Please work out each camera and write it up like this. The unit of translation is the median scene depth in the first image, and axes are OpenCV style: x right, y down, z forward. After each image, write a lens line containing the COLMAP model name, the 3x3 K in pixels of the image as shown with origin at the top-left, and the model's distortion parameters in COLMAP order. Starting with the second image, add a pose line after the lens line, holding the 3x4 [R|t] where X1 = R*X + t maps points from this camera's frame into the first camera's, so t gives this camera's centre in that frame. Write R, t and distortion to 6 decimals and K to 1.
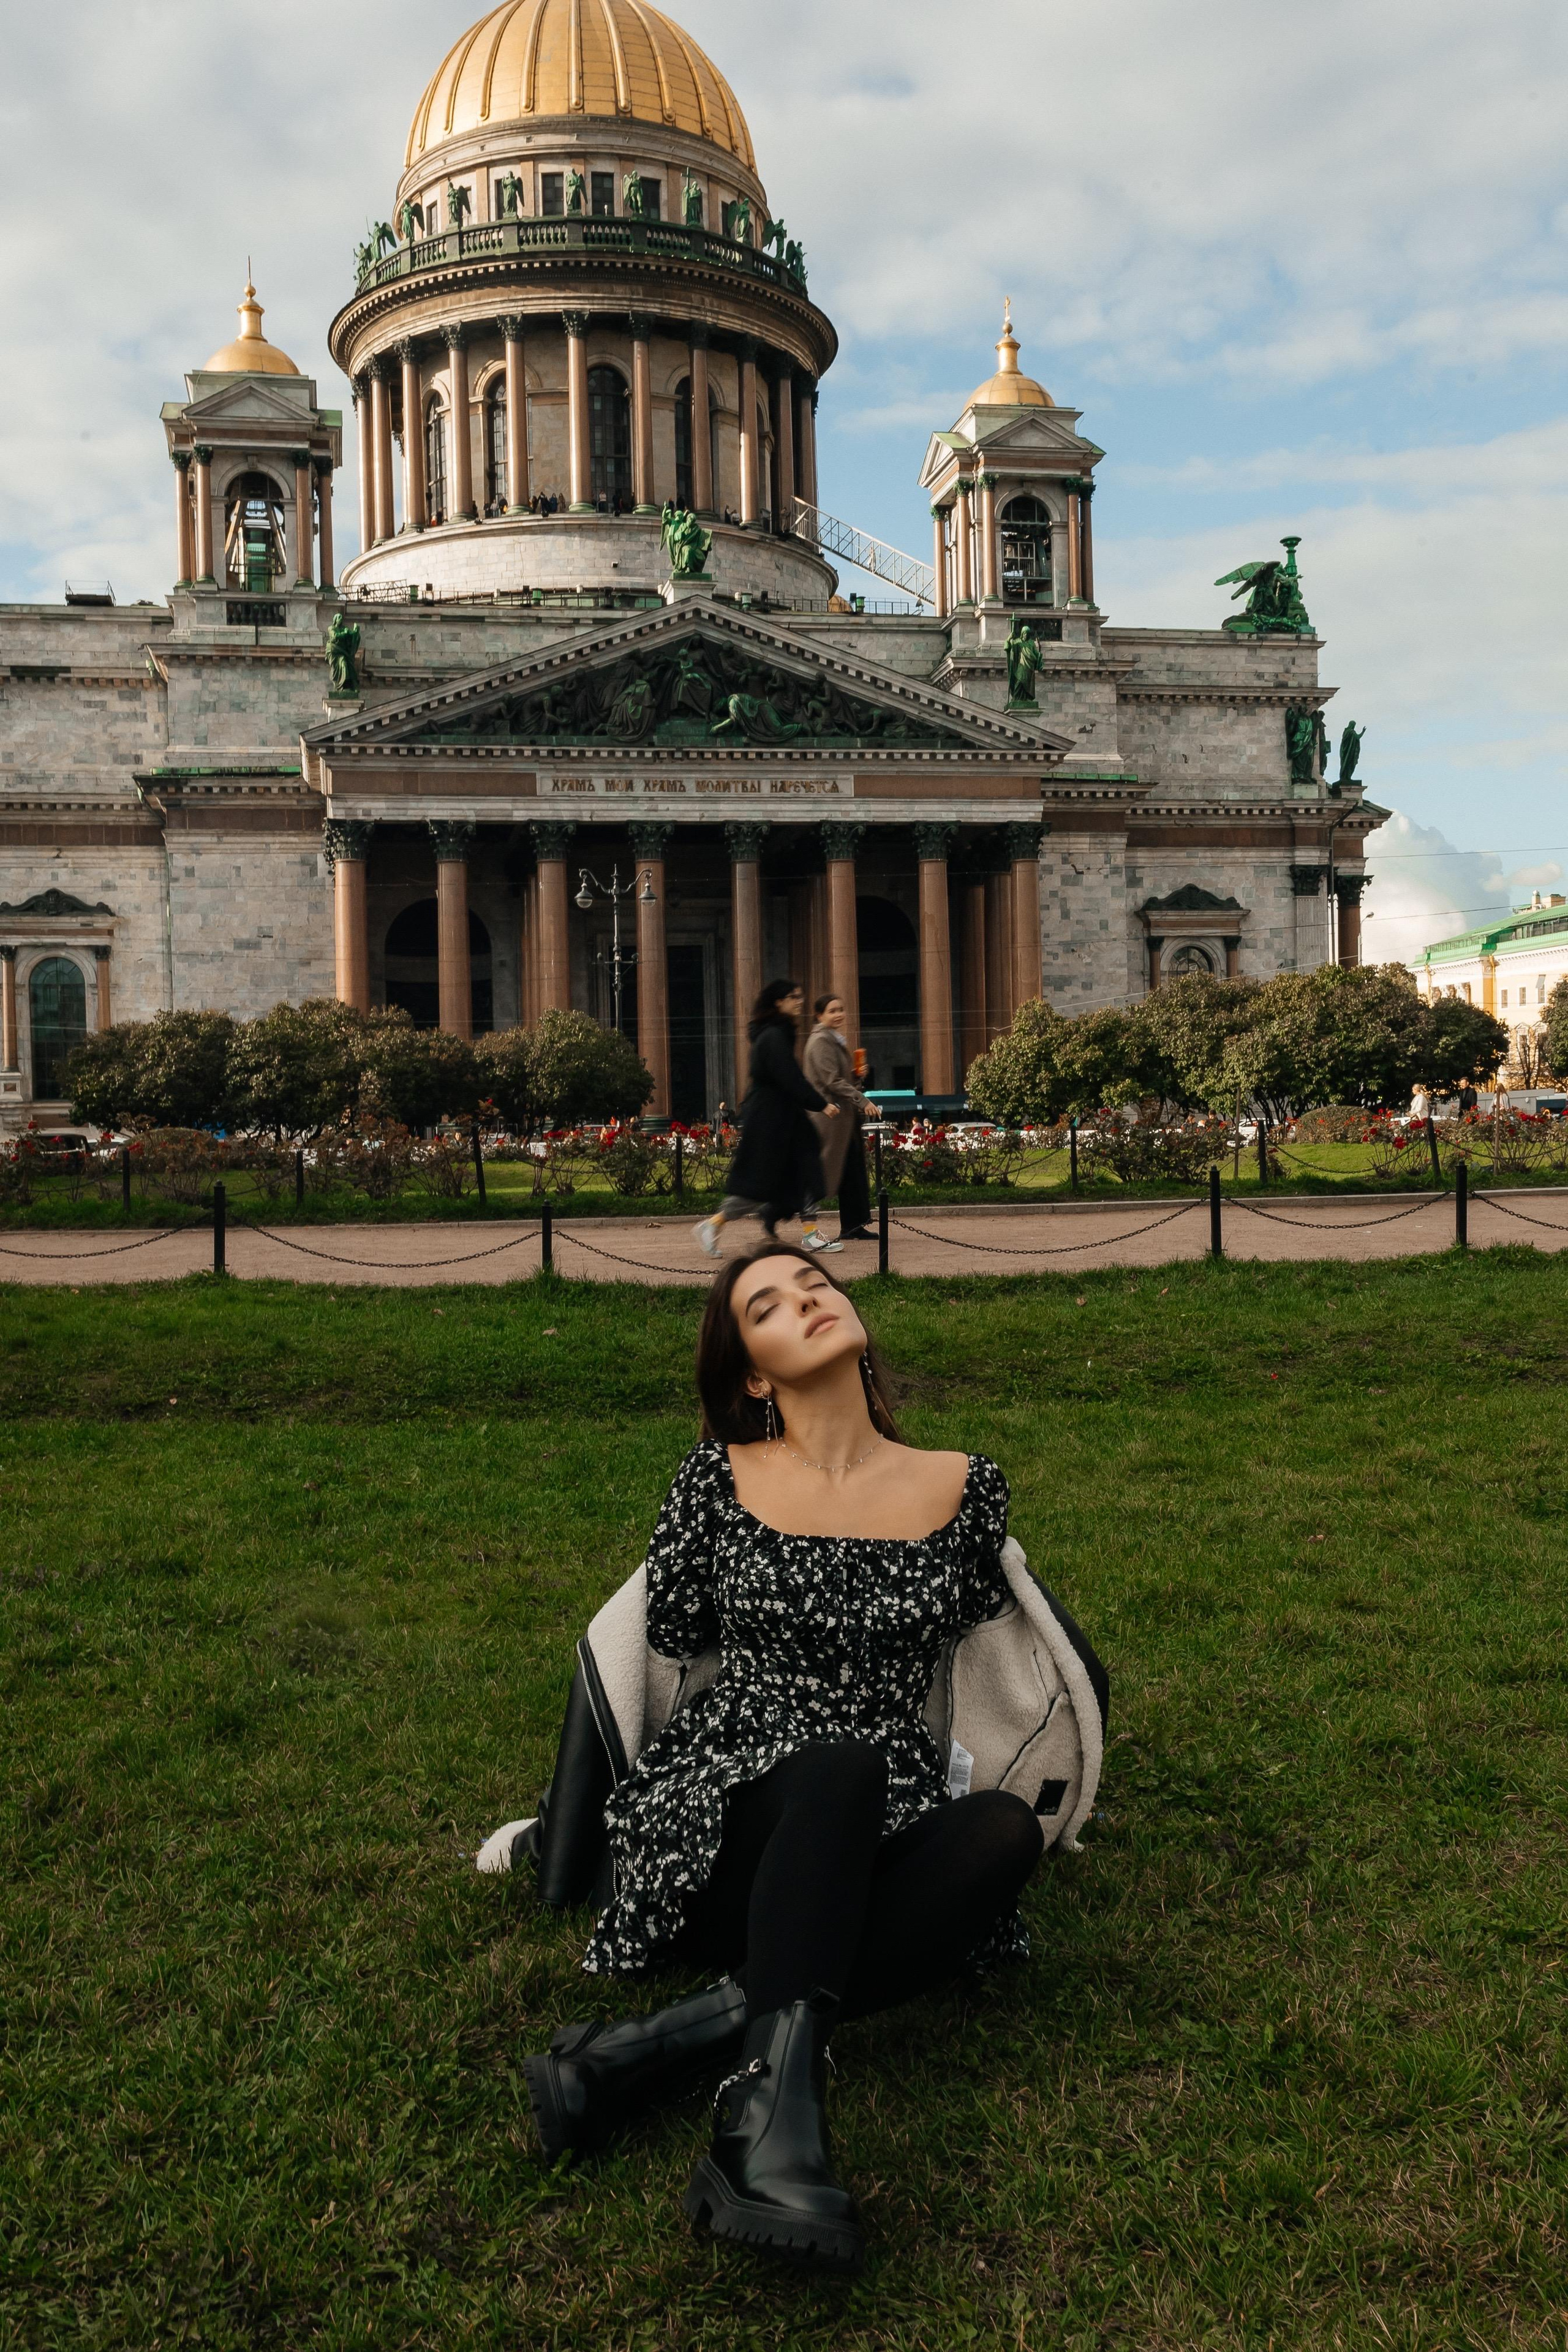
lens RADIAL K [[2211.1, 0, 784.0], [0, 2211.1, 1176.0], [0, 0, 1]] dist [-0.000265, -0.001941]
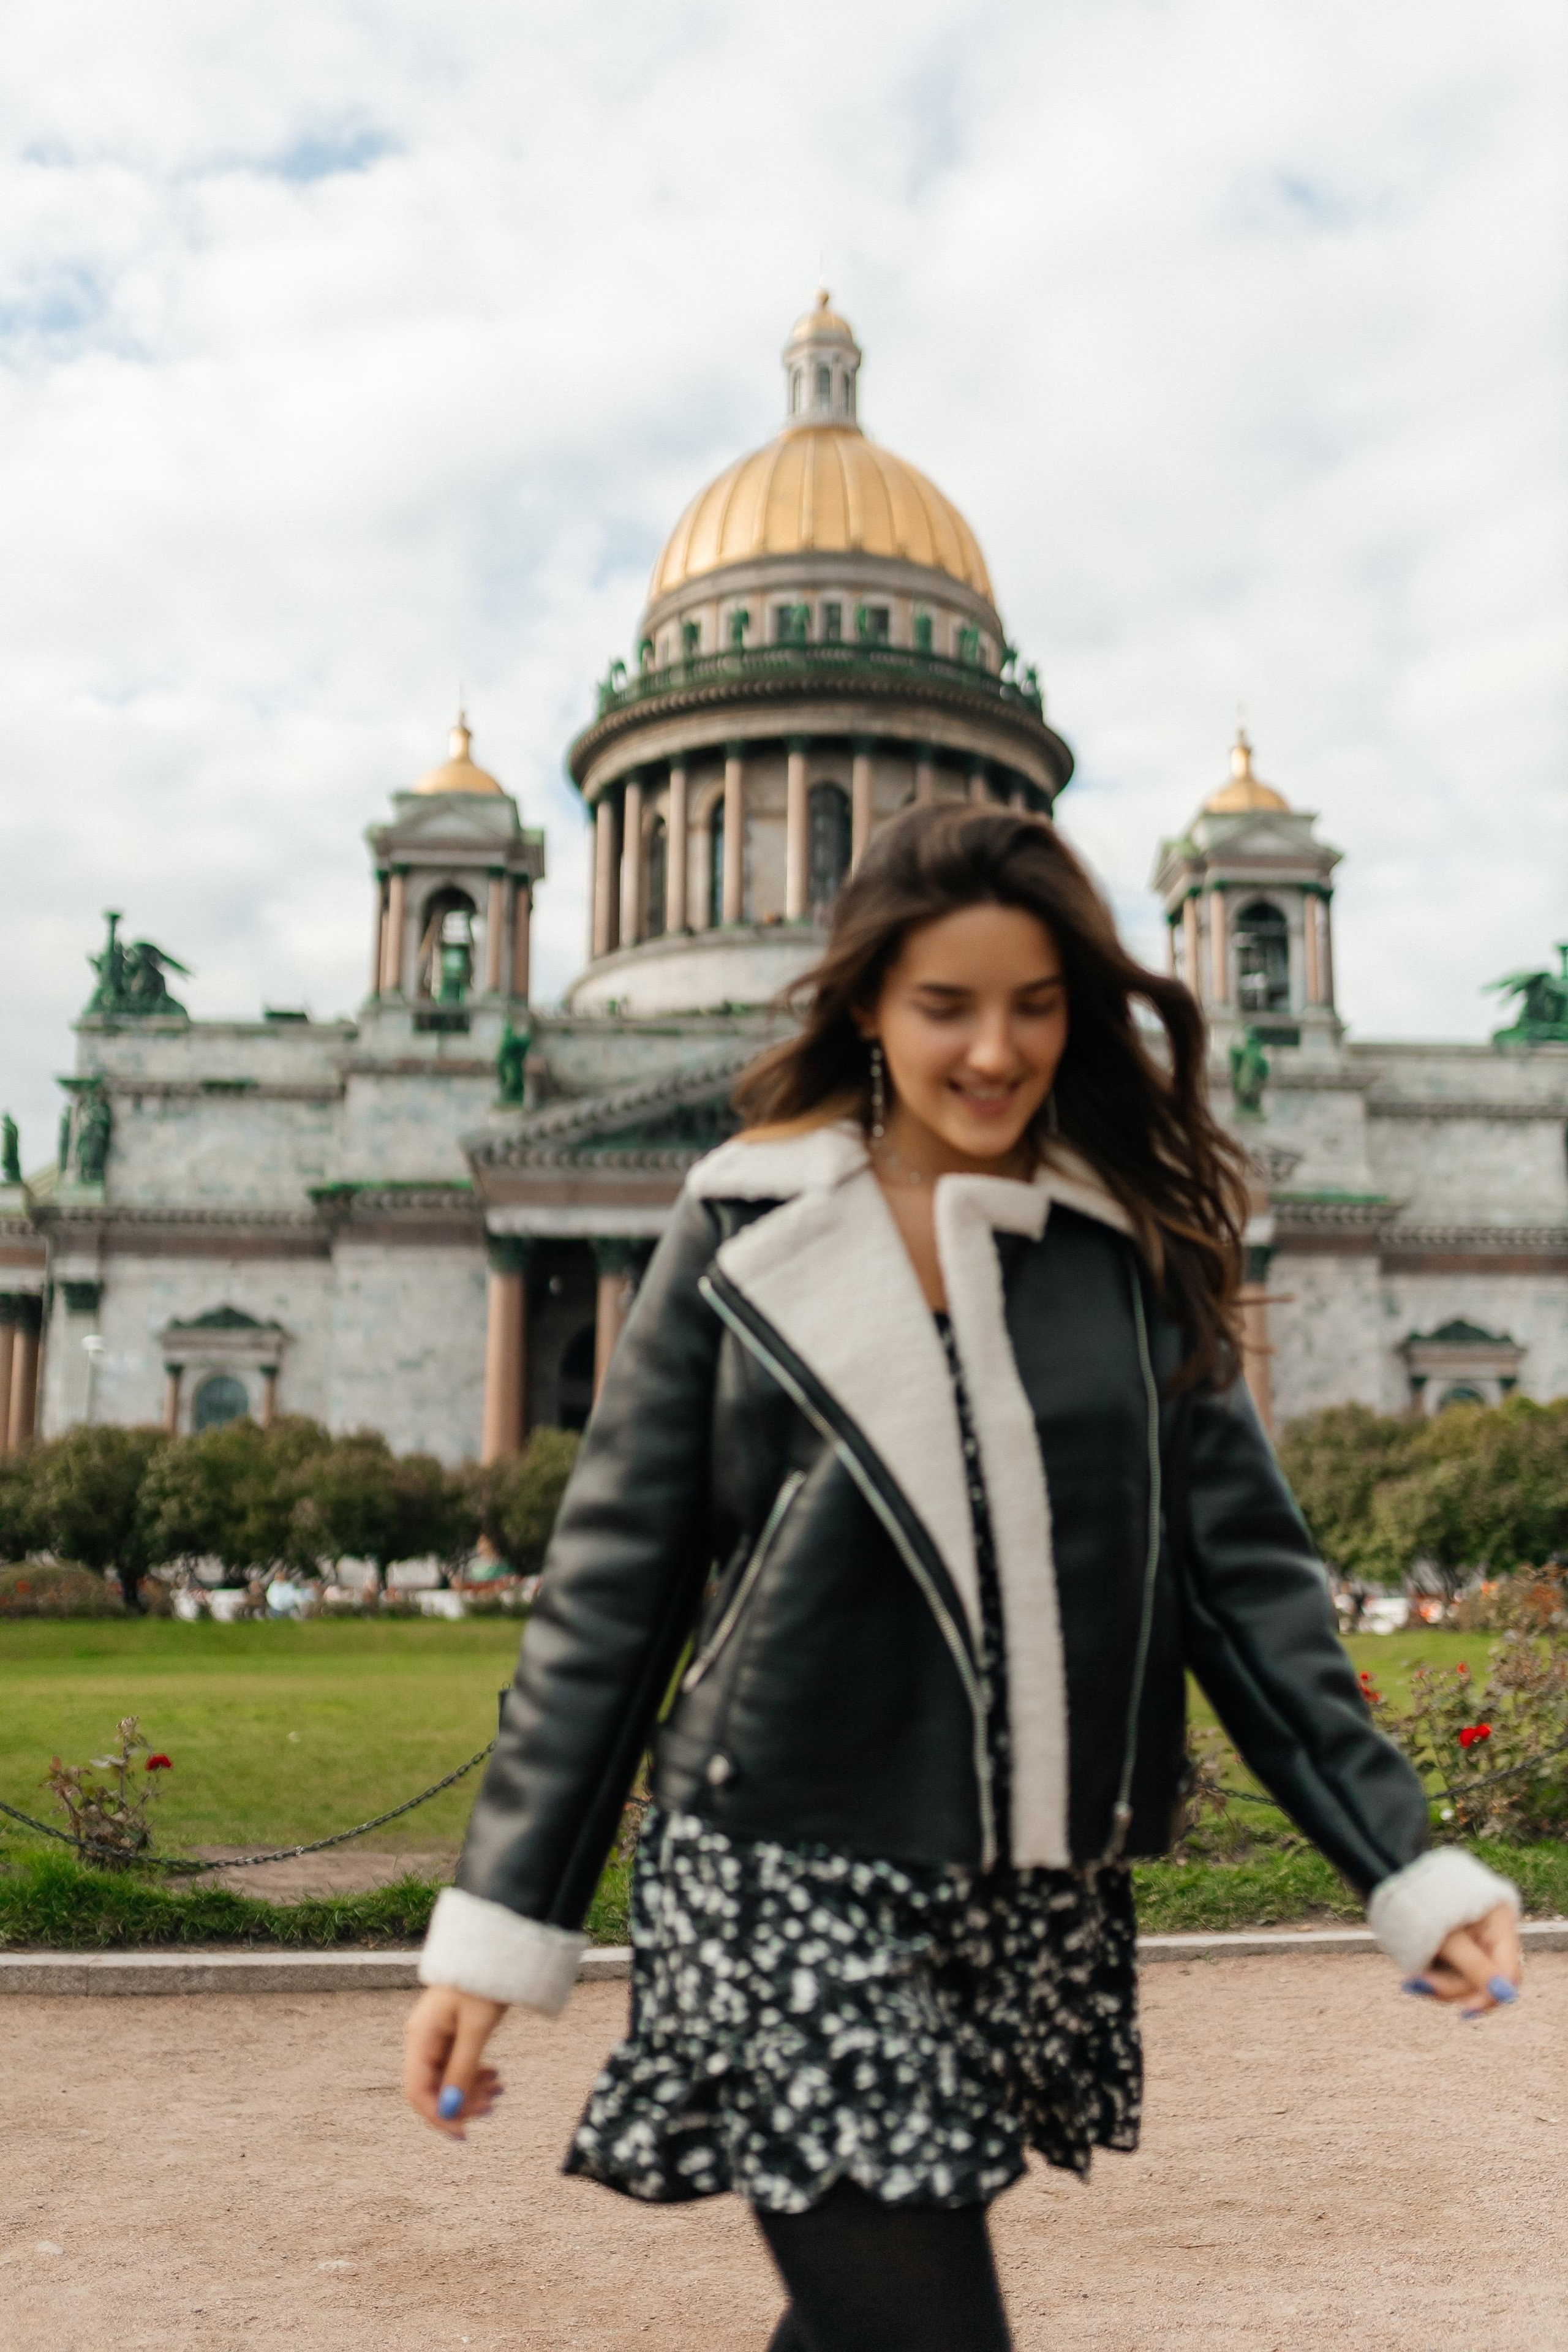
lens RADIAL K [[2211.1, 0, 784.0], [0, 2211.1, 1176.0], [0, 0, 1]] dist [-0.000265, -0.001941]
pose [[0.988907, 0.003816, -0.148486, 0.056693], [-0.033114, 0.980175, -0.195346, -0.005296], [0.144797, 0.198096, 0.969429, 0.101963]]
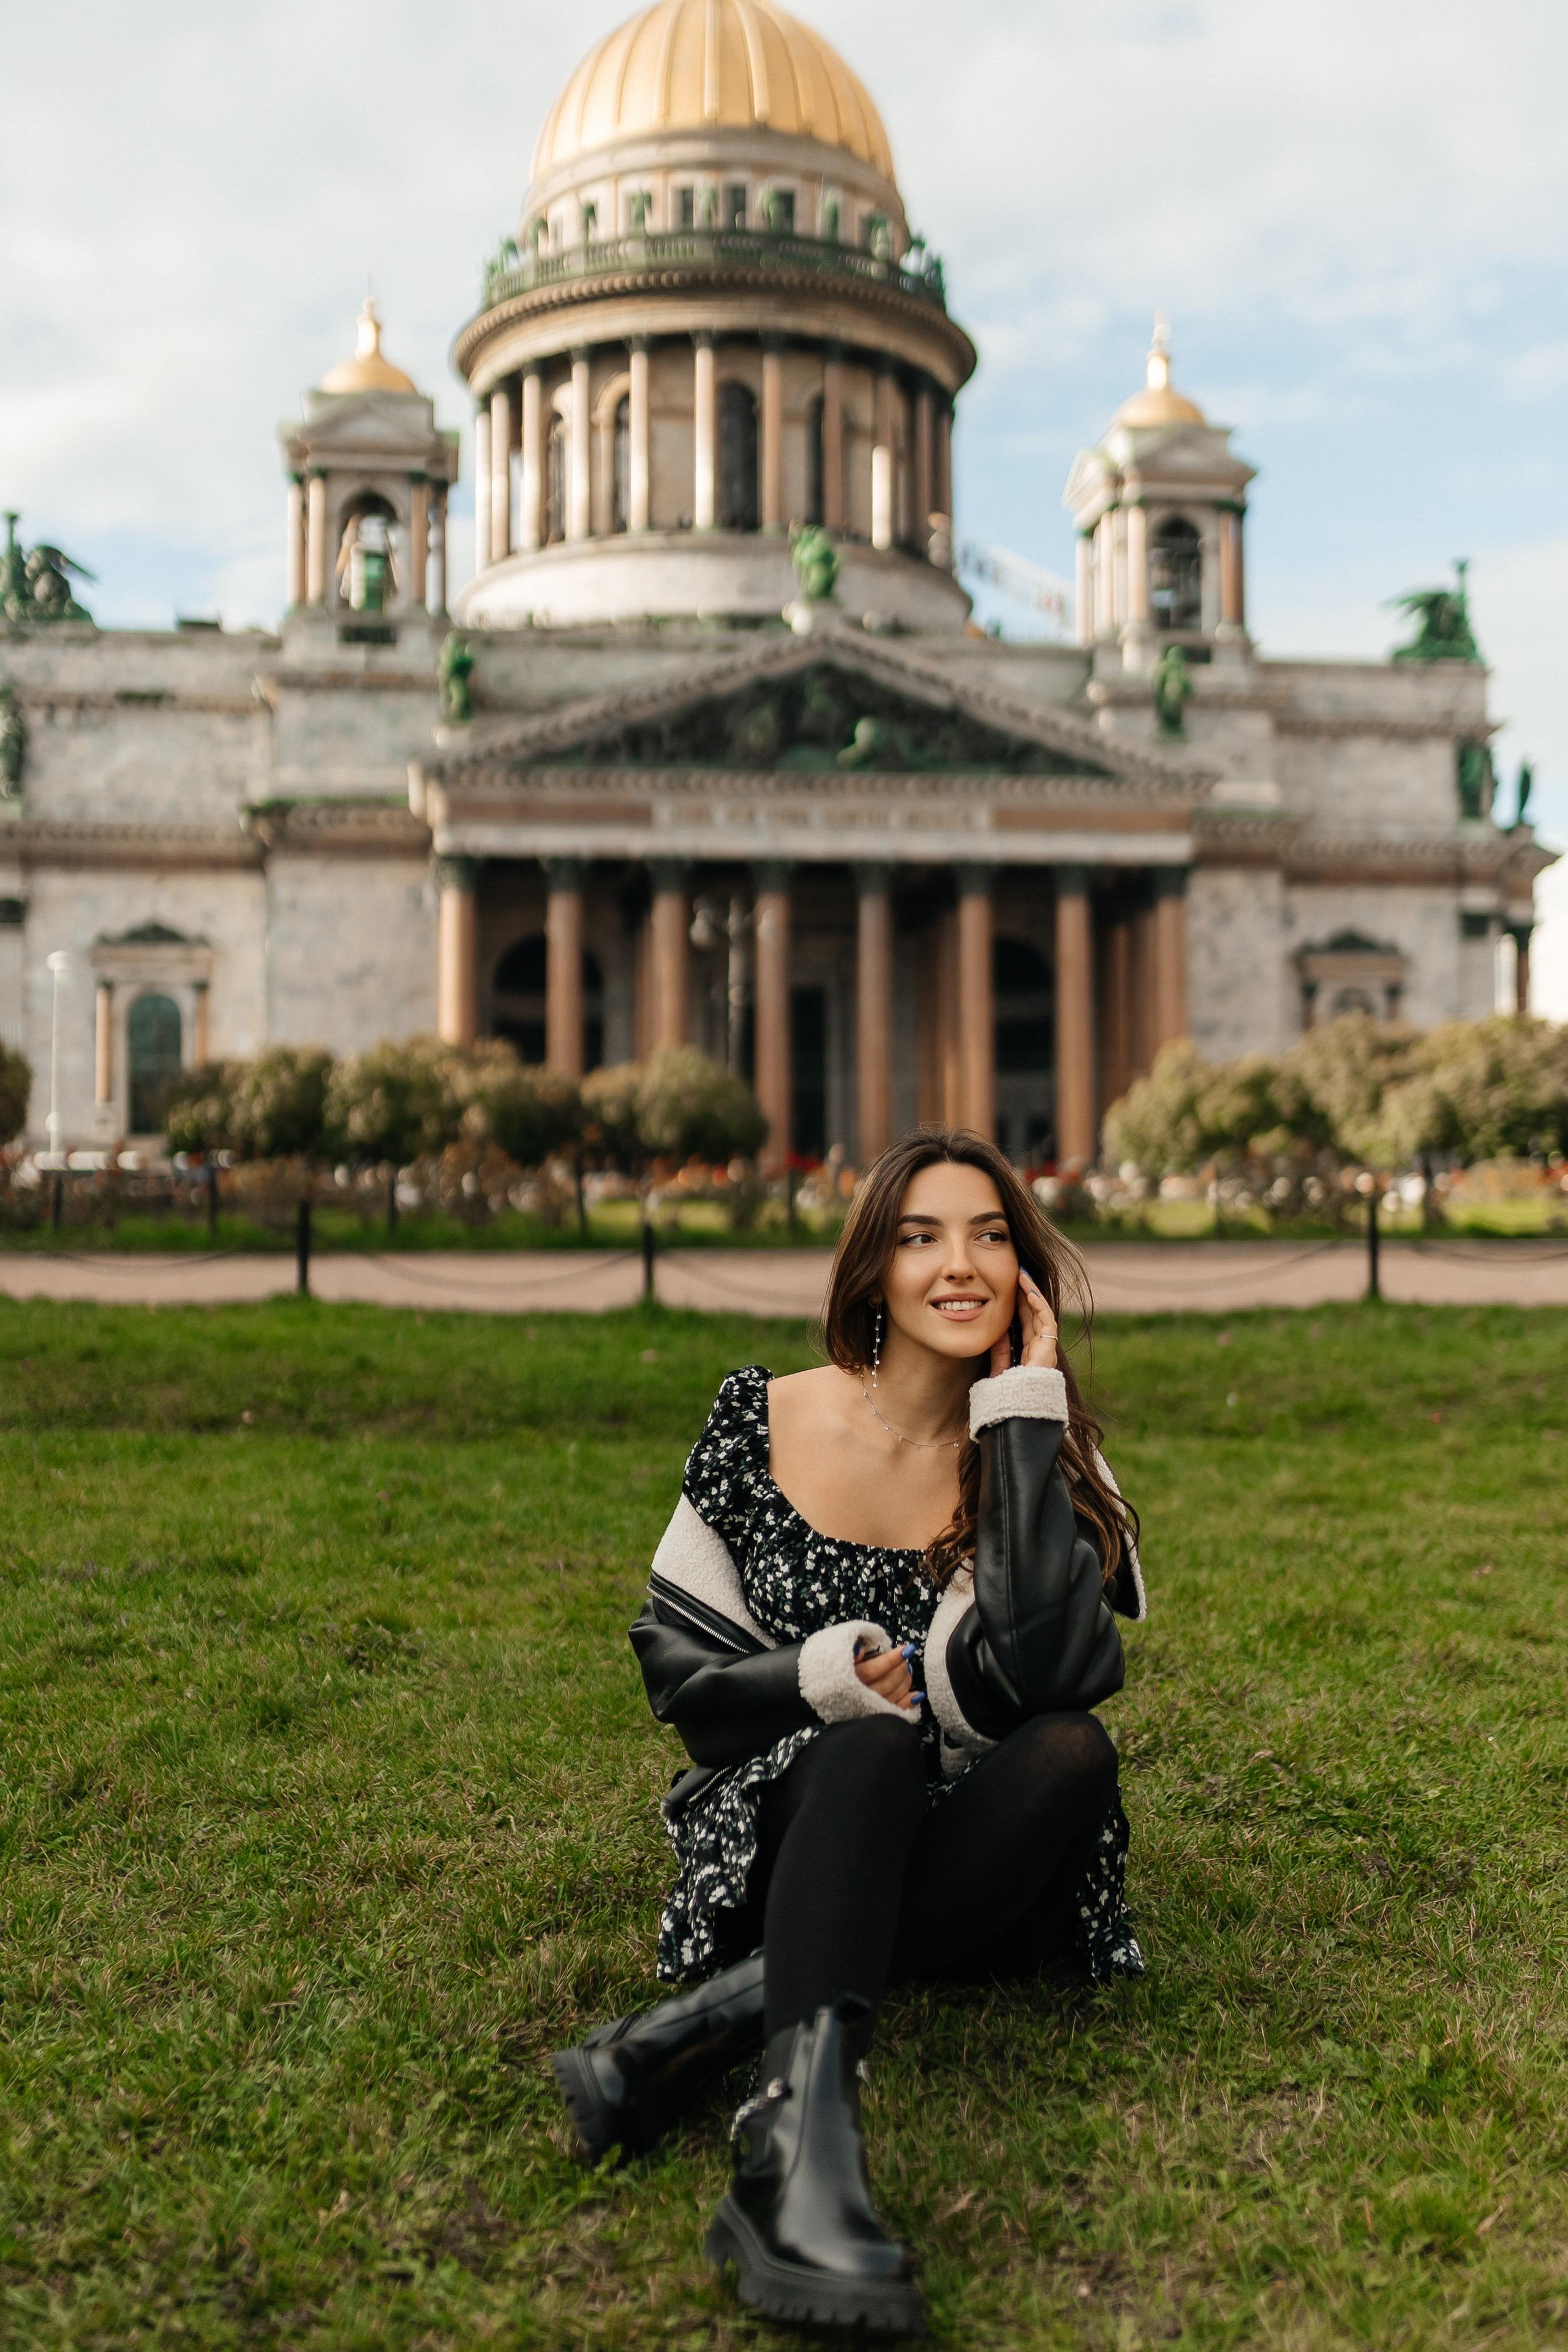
lens RADIAL K [[2342.9, 0, 782.7], [0, 2342.9, 1149.9], [0, 0, 1]] dist [-0.002919, 0.011777]
pose [[0.998359, 0.015939, -0.055004, 0.000285], [-0.017901, 0.999214, -0.035378, 0.001561], [0.054397, 0.036304, 0.997859, 0.001260]]
